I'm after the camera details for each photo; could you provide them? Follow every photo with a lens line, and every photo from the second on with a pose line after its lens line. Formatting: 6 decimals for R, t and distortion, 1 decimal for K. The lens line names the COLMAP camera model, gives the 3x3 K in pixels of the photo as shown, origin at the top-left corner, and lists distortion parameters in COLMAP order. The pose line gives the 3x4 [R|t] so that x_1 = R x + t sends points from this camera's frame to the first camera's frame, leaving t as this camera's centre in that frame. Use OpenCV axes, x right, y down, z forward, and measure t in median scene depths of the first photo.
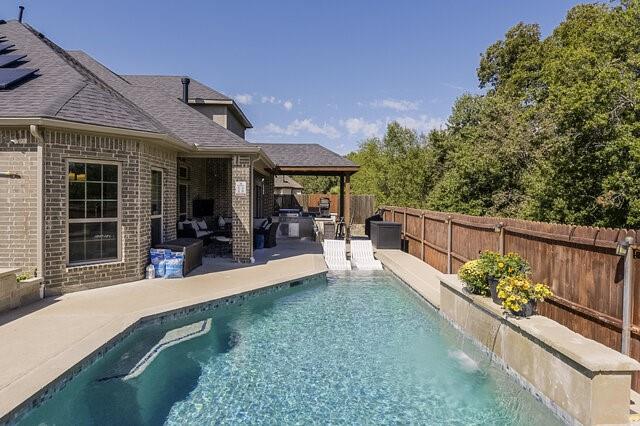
lens RADIAL K [[386.7, 0, 319.7], [0, 386.7, 202.8], [0, 0, 1]] dist [-0.003227, -0.001177]
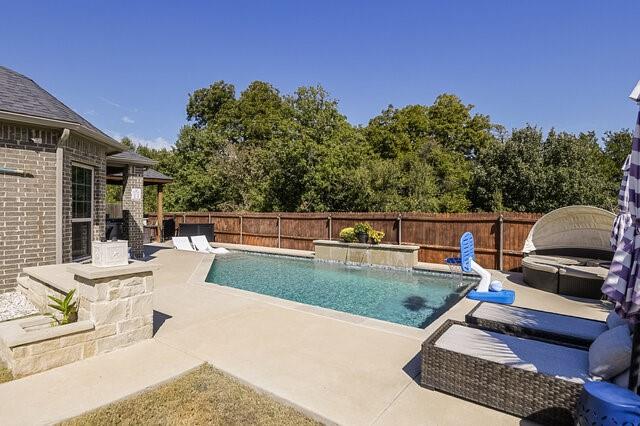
lens RADIAL K [[329.4, 0, 320.0], [0, 329.4, 213.0], [0, 0, 1]] dist [-0.001445, -0.000118]
pose [[0.634873, -0.013355, 0.772501, -0.623921], [0.013237, 0.999892, 0.006407, 0.020692], [-0.772503, 0.006158, 0.634982, -0.070116]]
